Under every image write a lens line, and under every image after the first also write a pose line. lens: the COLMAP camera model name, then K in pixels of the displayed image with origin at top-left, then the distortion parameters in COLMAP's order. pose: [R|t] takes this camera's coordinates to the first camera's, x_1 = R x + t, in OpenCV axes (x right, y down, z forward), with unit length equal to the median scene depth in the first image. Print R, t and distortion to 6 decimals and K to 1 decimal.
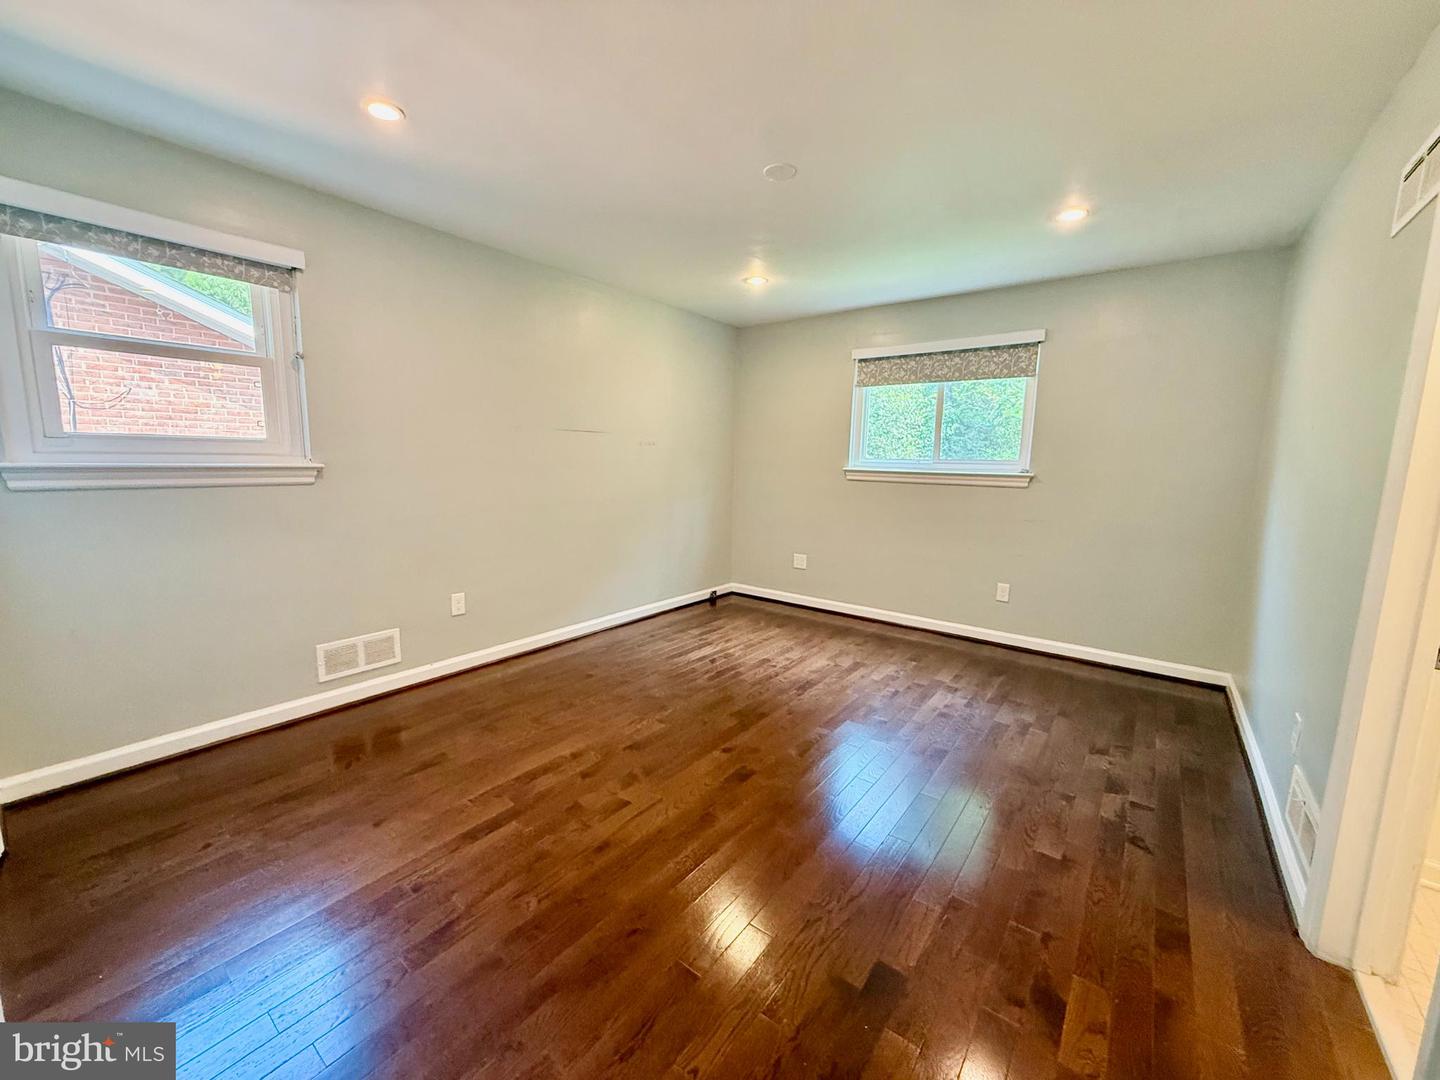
lens RADIAL K [[572.9, 0, 714.8], [0, 572.9, 539.4], [0, 0, 1]] dist [-0.002004, 0.000369]
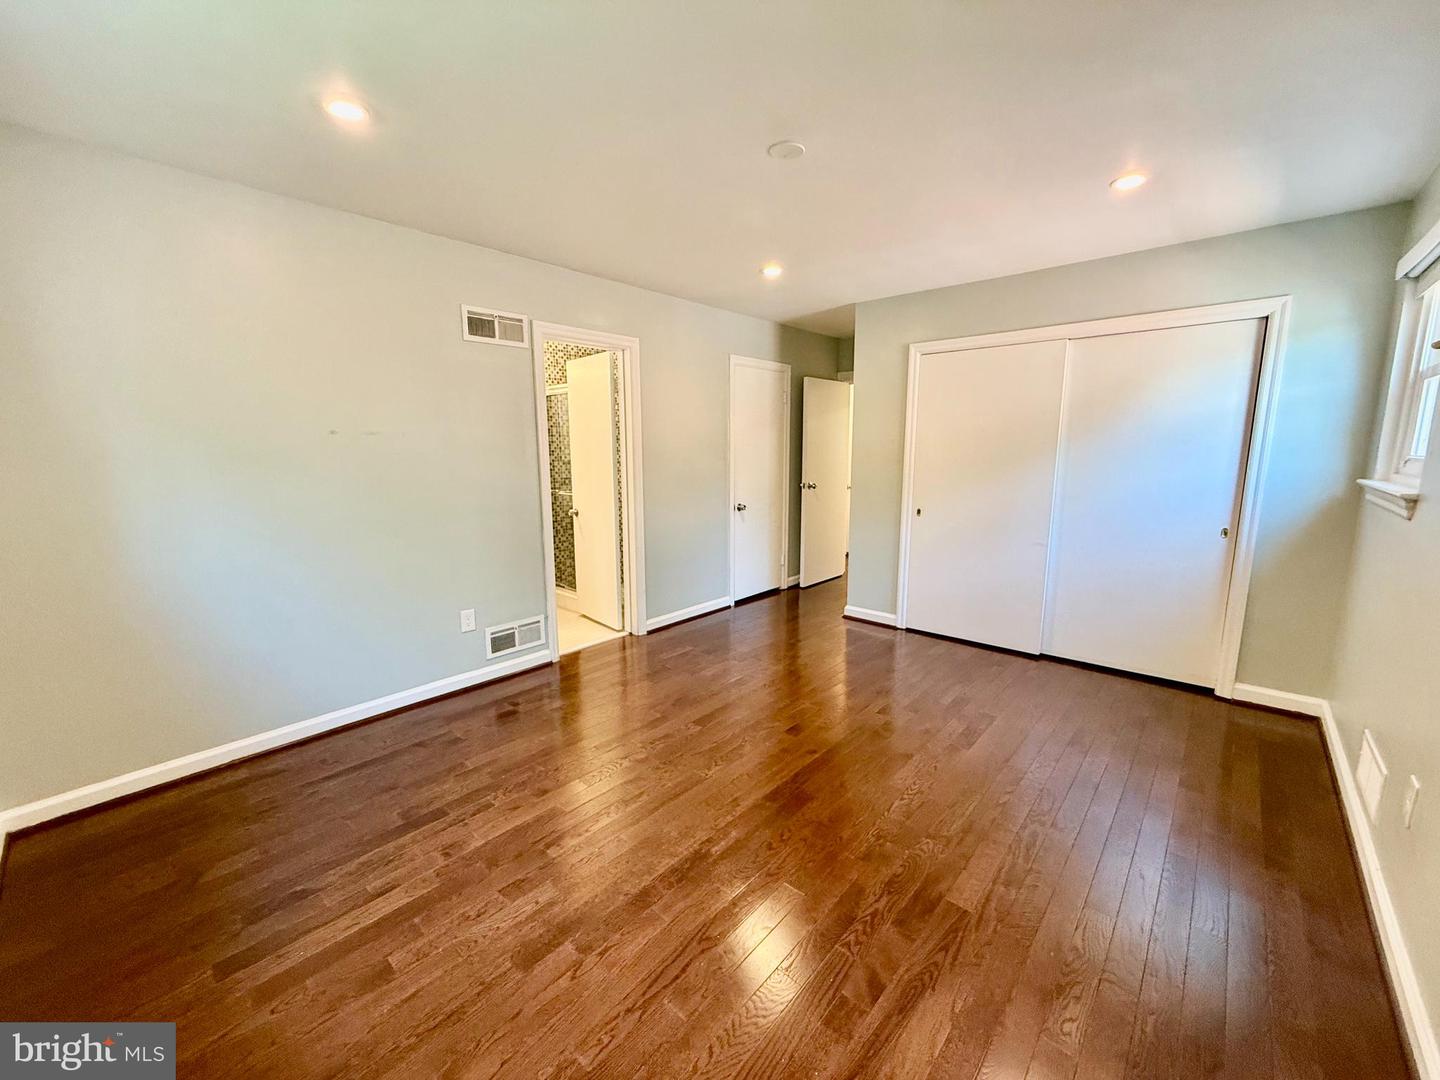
lens RADIAL K [[572.9, 0, 714.8], [0, 572.9, 539.4], [0, 0, 1]] dist [-0.002004, 0.000369]
pose [[-0.996635, -0.028447, 0.076876, 0.102667], [-0.003879, 0.953170, 0.302411, -0.248310], [-0.081879, 0.301095, -0.950072, 1.520320]]
